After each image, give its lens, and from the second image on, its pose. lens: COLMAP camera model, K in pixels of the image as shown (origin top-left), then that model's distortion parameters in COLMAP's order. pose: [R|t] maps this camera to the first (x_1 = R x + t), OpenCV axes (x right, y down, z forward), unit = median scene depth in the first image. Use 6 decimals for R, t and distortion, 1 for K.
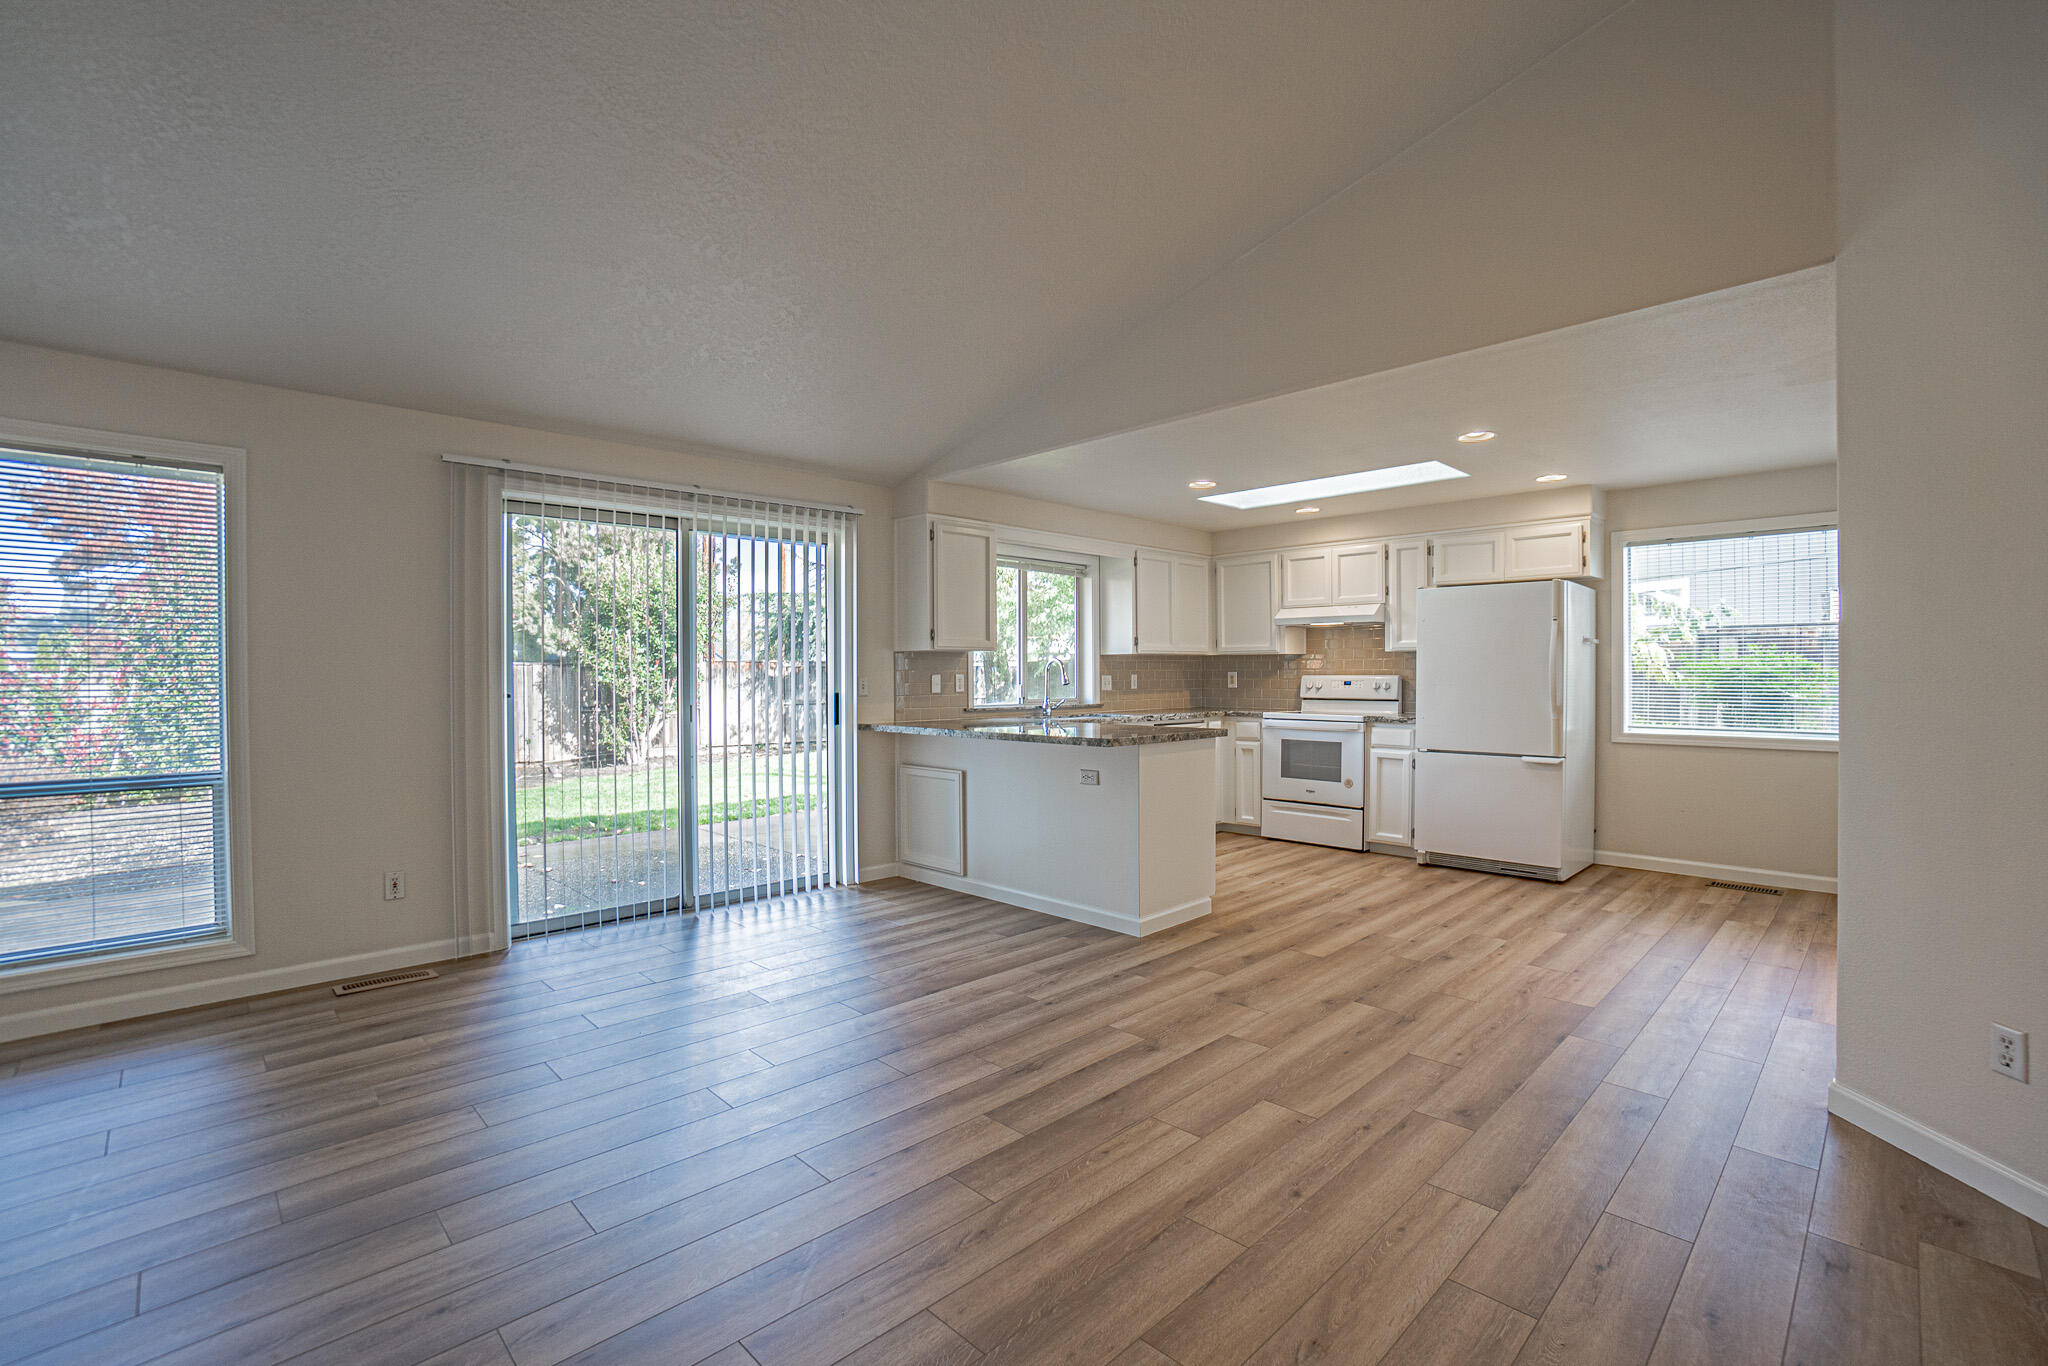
lens RADIAL K [[907.8, 0, 1015.8], [0, 907.8, 681.3], [0, 0, 1]] dist [-0.046917, 0.008488]
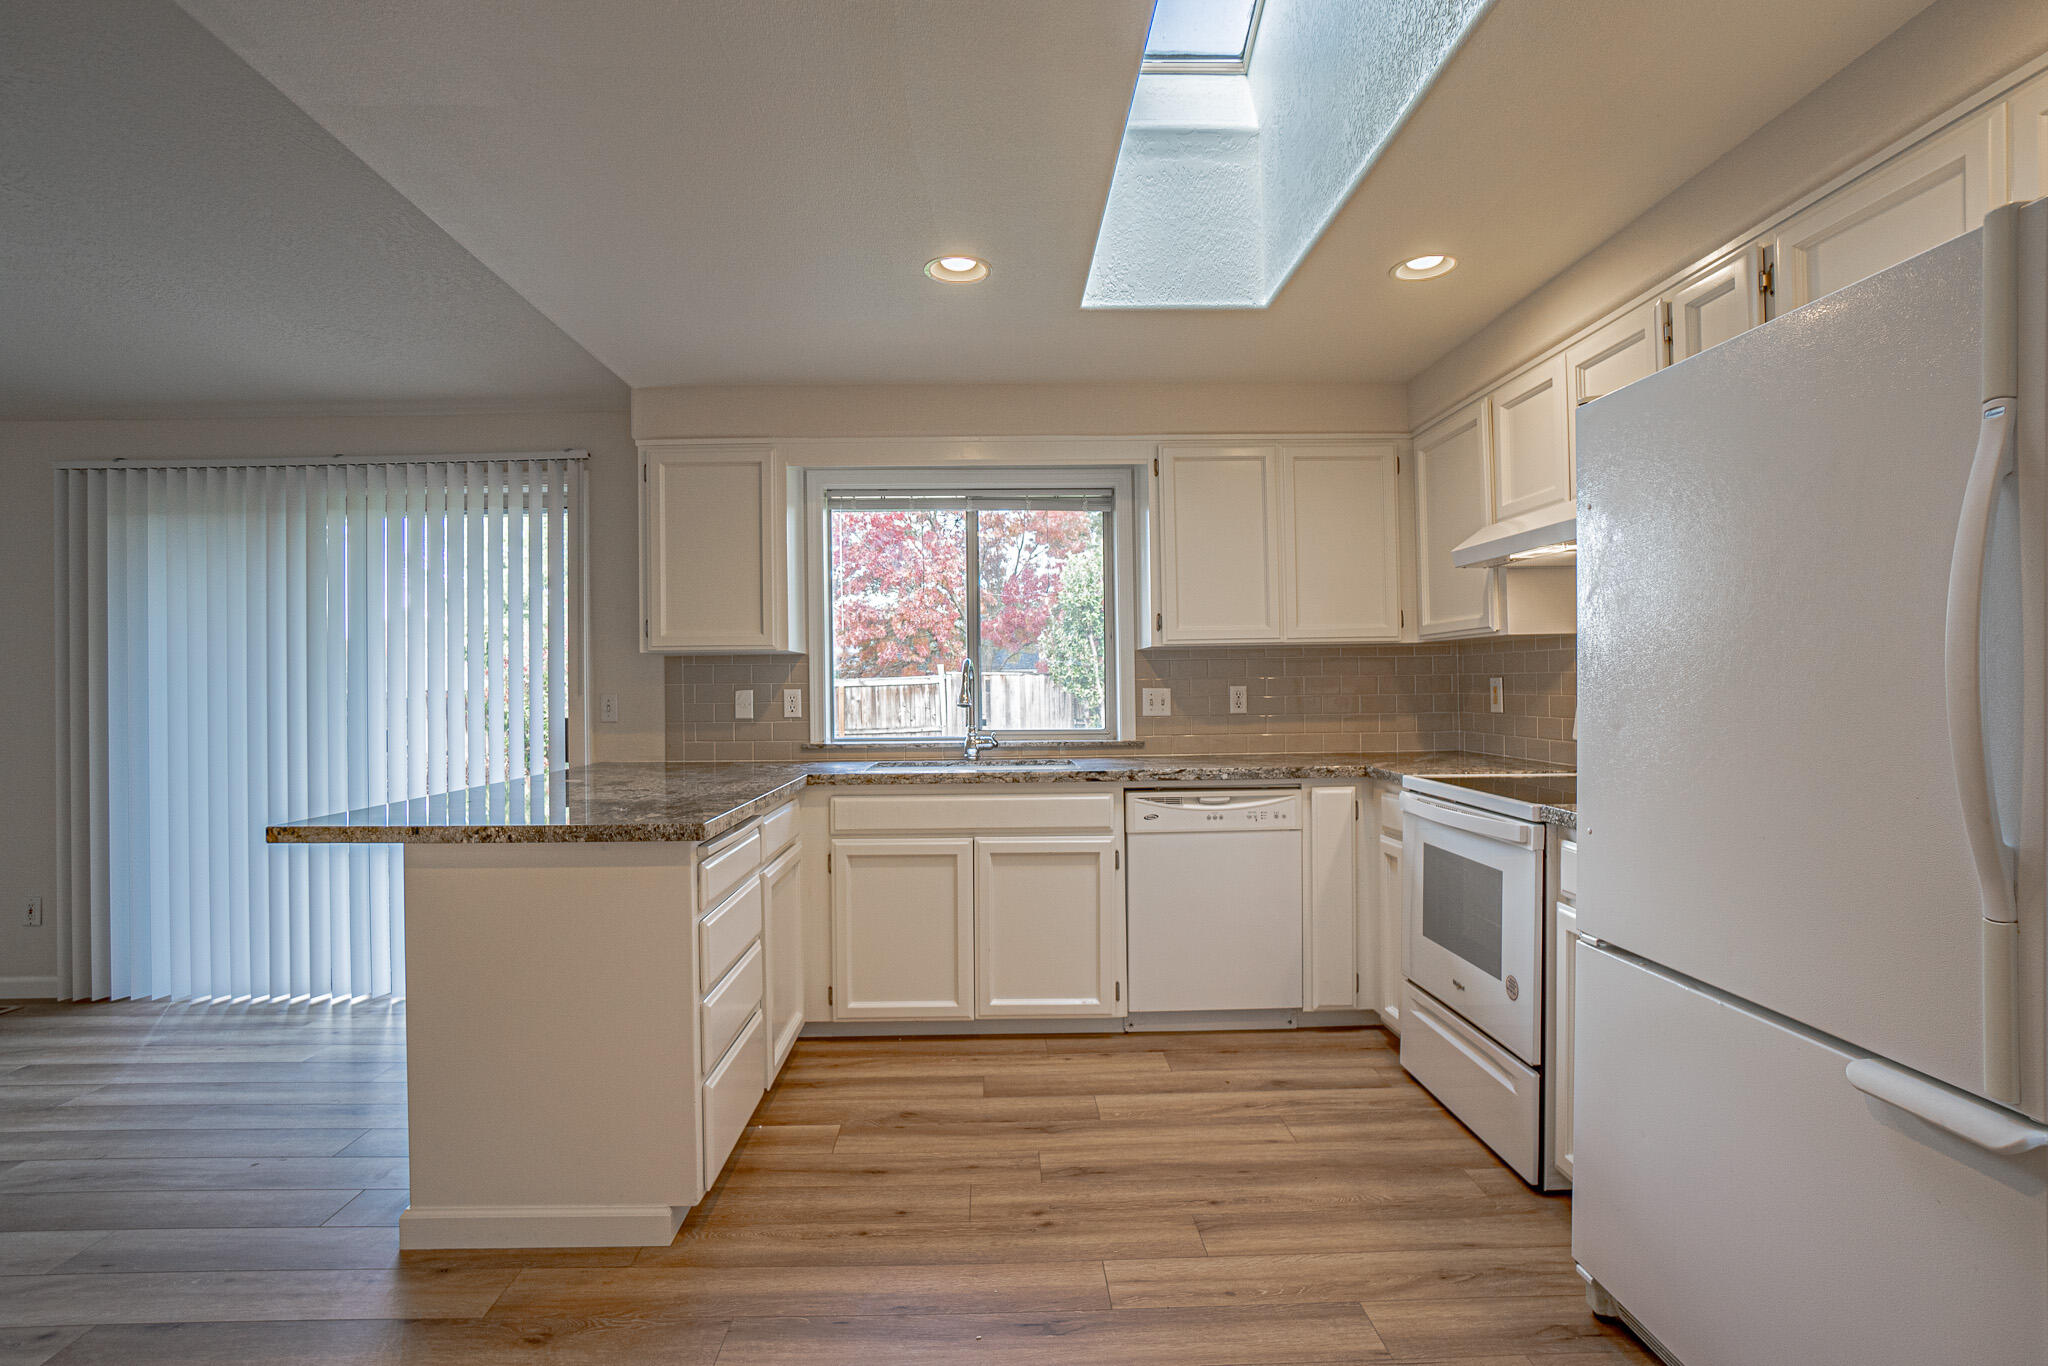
lens RADIAL K [[993.4, 0, 1012.2], [0, 993.4, 678.7], [0, 0, 1]] dist [-0.035879, 0.005788]
pose [[0.729908, -0.010124, -0.683471, 0.557064], [0.003880, 0.999936, -0.010667, -0.007728], [0.683535, 0.005134, 0.729900, 0.652719]]
